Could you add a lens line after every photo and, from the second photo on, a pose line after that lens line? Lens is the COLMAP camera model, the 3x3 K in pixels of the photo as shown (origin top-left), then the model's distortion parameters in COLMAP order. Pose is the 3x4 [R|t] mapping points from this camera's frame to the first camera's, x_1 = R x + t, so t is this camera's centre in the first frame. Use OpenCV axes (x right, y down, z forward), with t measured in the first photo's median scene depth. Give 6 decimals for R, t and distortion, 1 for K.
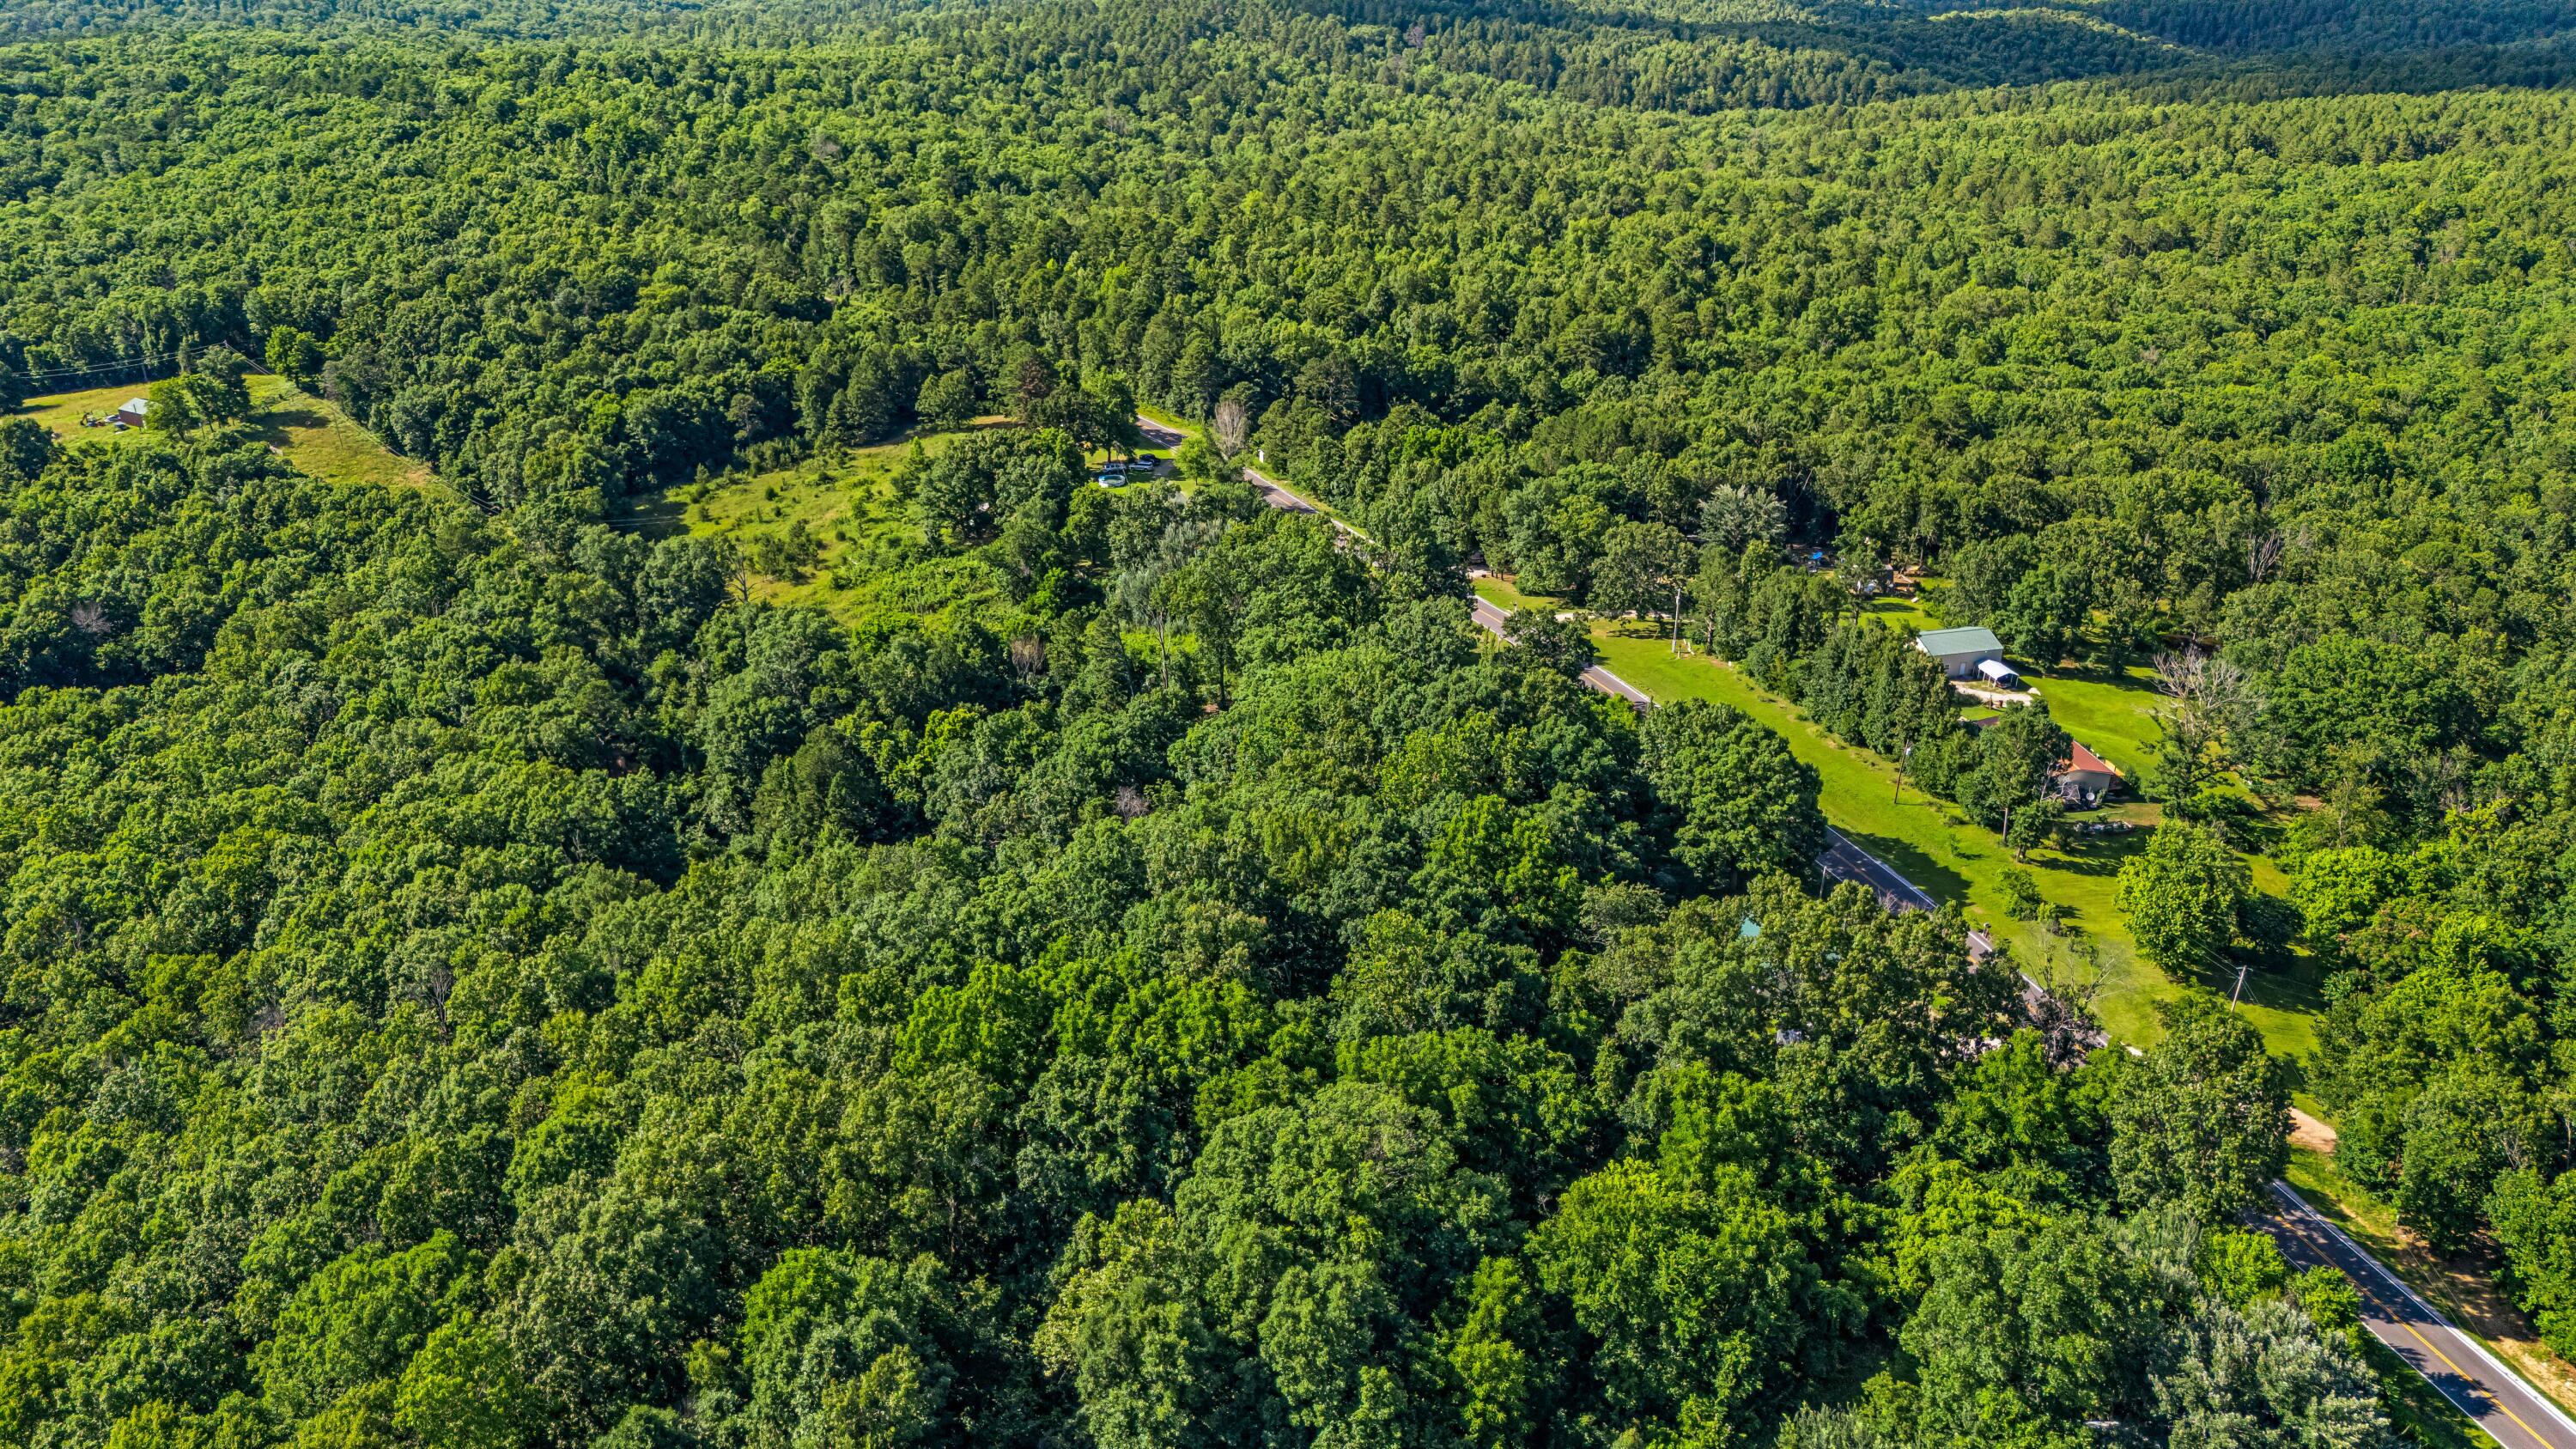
lens RADIAL K [[1869.8, 0, 1269.0], [0, 1869.8, 714.7], [0, 0, 1]] dist [0.056010, -0.051006]
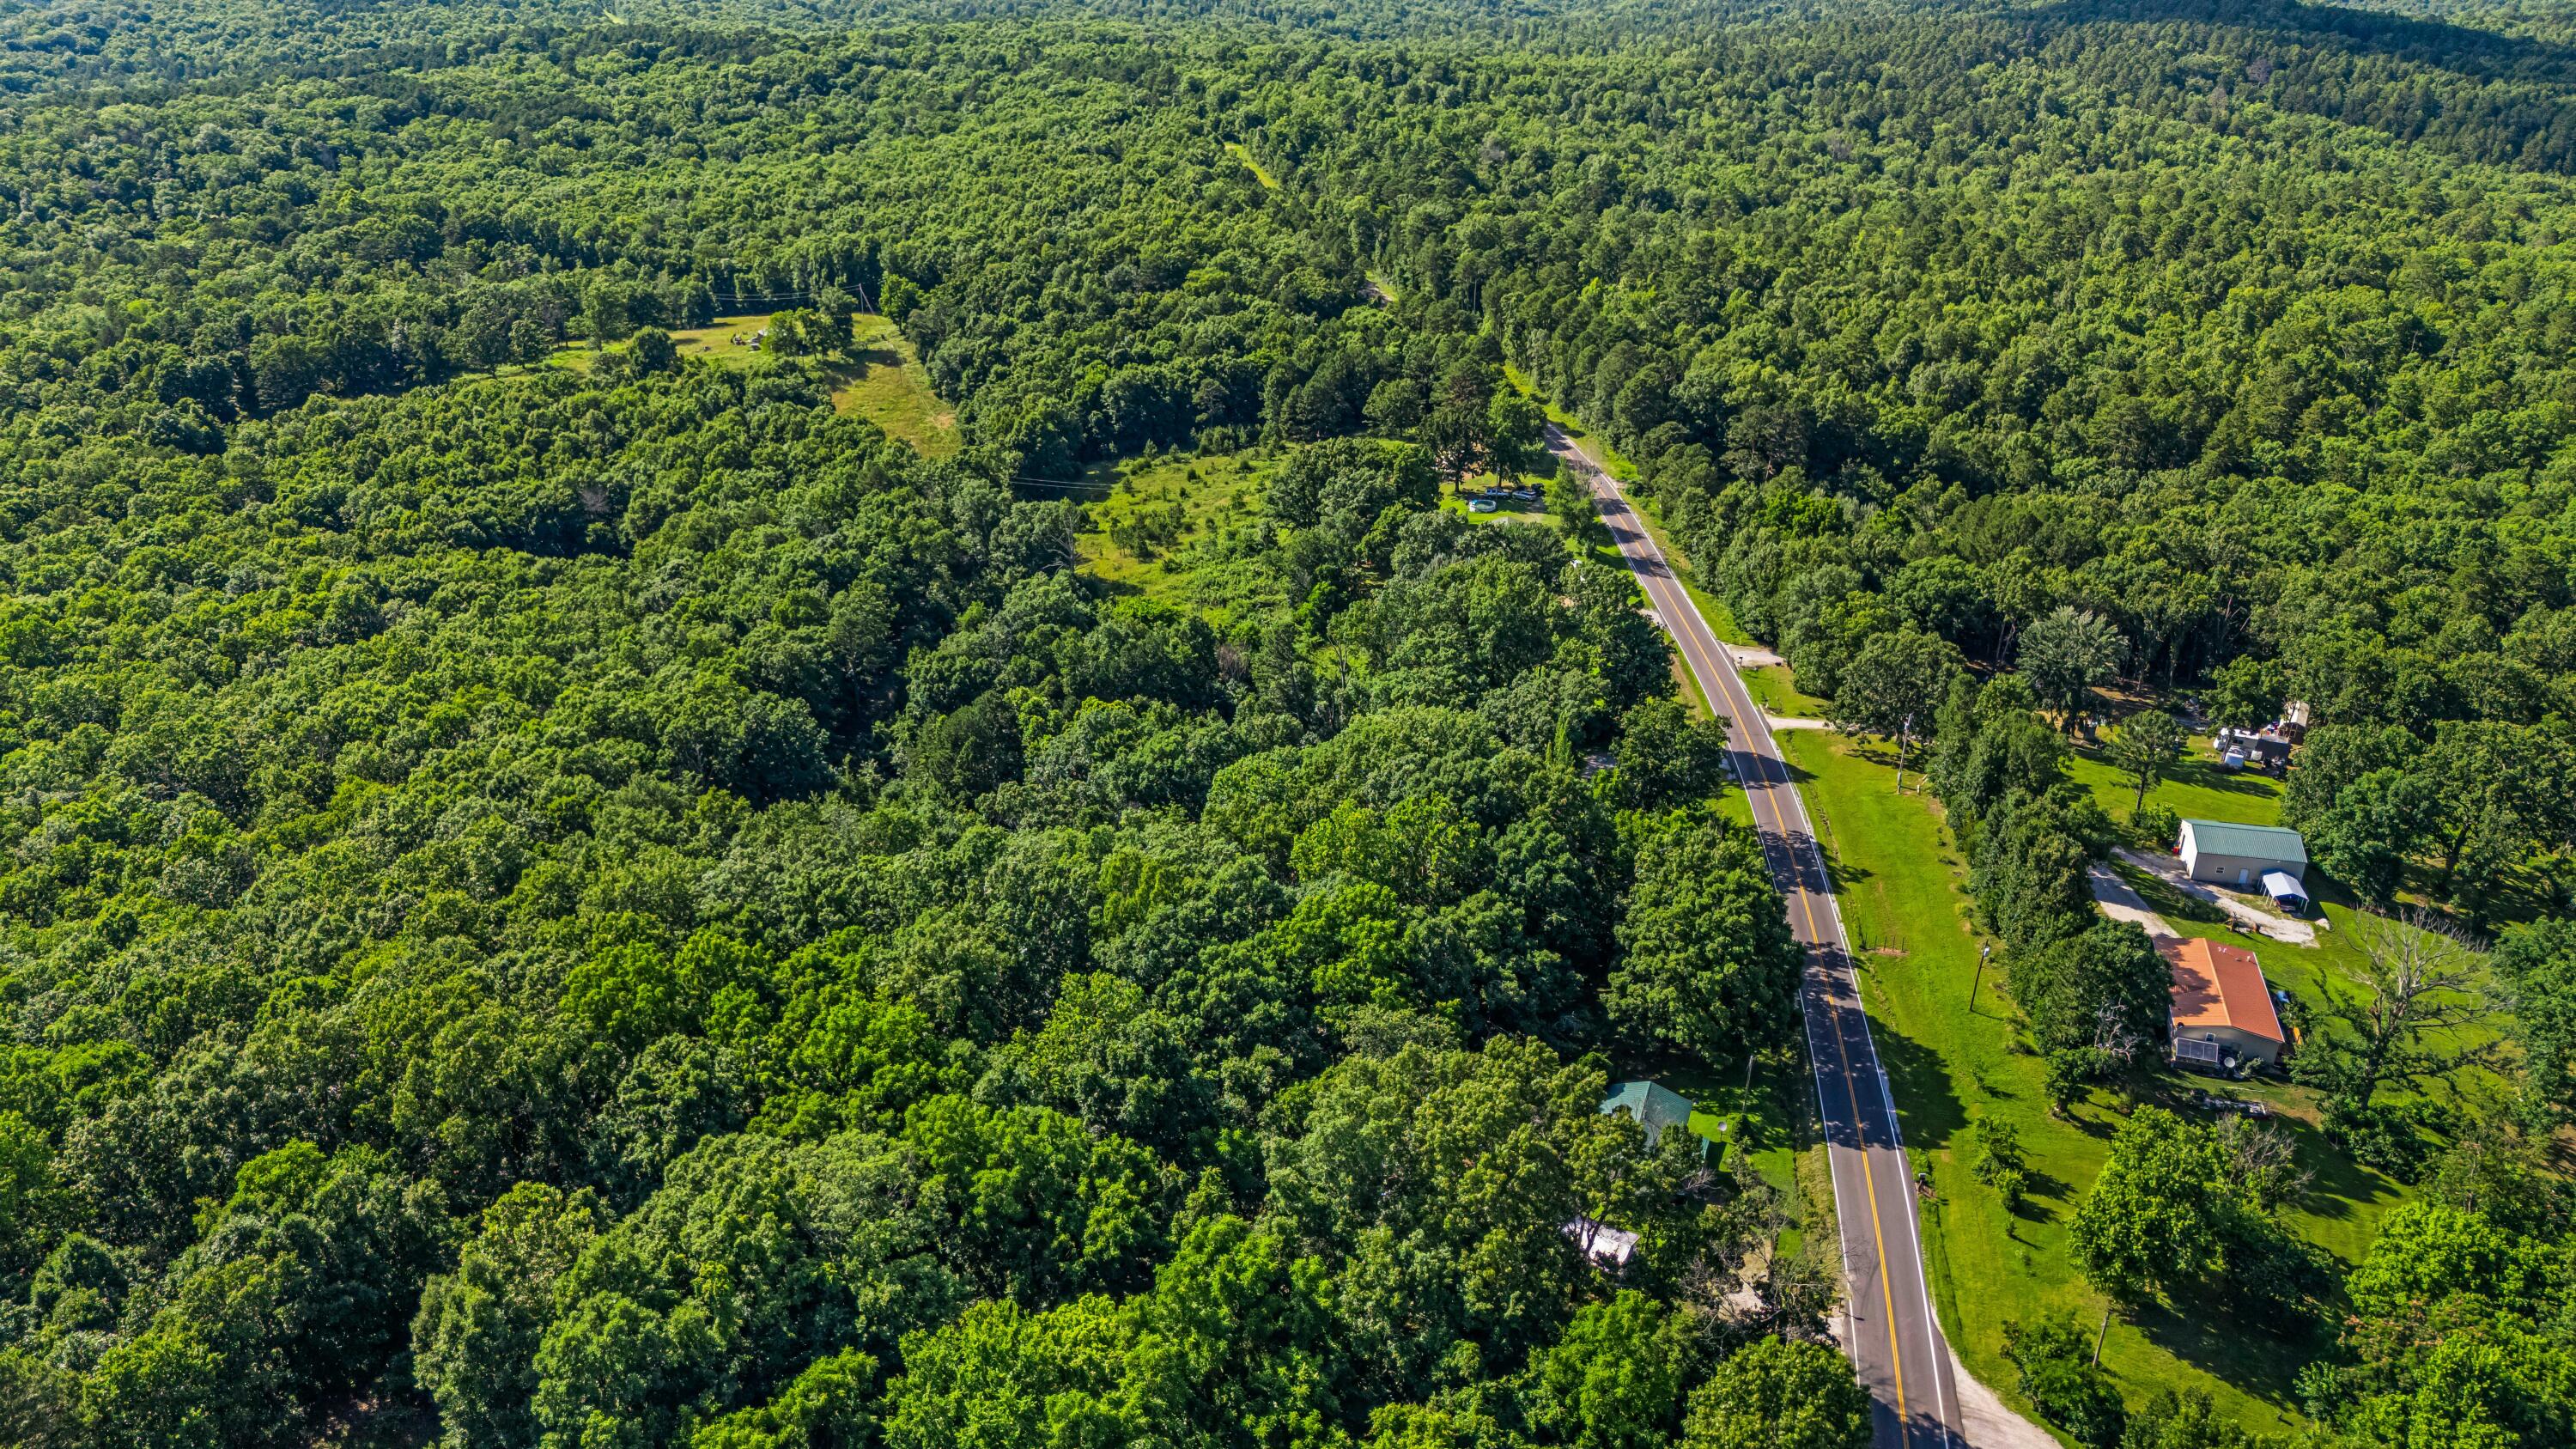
lens RADIAL K [[1870.2, 0, 1288.0], [0, 1870.2, 724.5], [0, 0, 1]] dist [0.085081, -0.079345]
pose [[0.907640, 0.183010, -0.377752, 0.178895], [-0.184159, 0.982328, 0.033424, -0.024237], [0.377193, 0.039230, 0.925303, 0.062556]]
